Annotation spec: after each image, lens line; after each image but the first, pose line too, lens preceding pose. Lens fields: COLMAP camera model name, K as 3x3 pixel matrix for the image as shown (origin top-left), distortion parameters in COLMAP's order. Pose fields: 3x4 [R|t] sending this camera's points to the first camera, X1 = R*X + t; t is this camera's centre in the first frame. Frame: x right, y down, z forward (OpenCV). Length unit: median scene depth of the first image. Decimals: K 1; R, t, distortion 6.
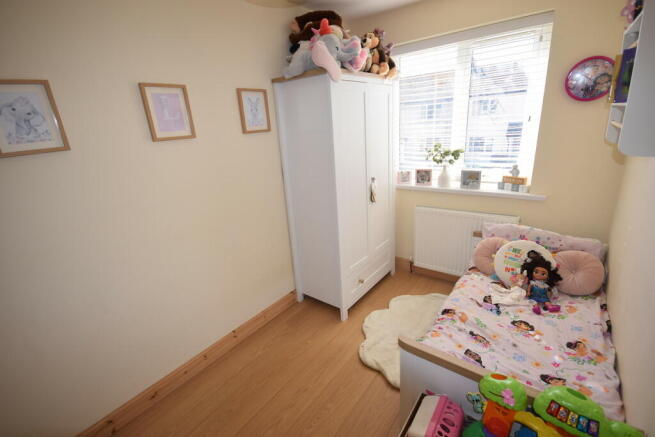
lens RADIAL K [[288.4, 0, 327.2], [0, 288.4, 218.3], [0, 0, 1]] dist [-0.004408, -0.000795]
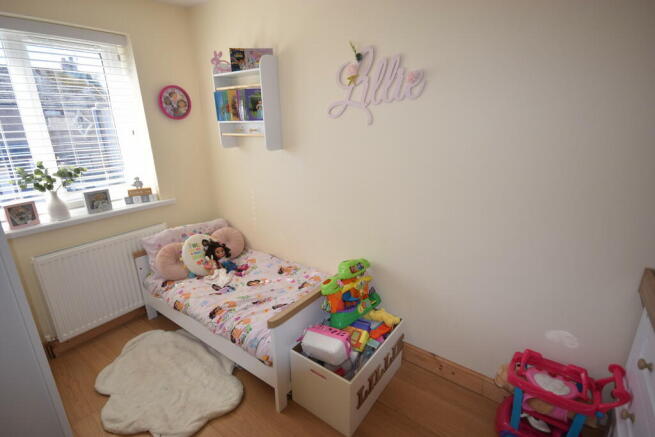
lens RADIAL K [[318.4, 0, 327.8], [0, 318.4, 218.6], [0, 0, 1]] dist [0.000733, -0.001139]
pose [[-0.025176, -0.225599, 0.973895, -0.522863], [0.331929, 0.917048, 0.221011, -0.082512], [-0.942968, 0.328828, 0.051795, 0.386068]]
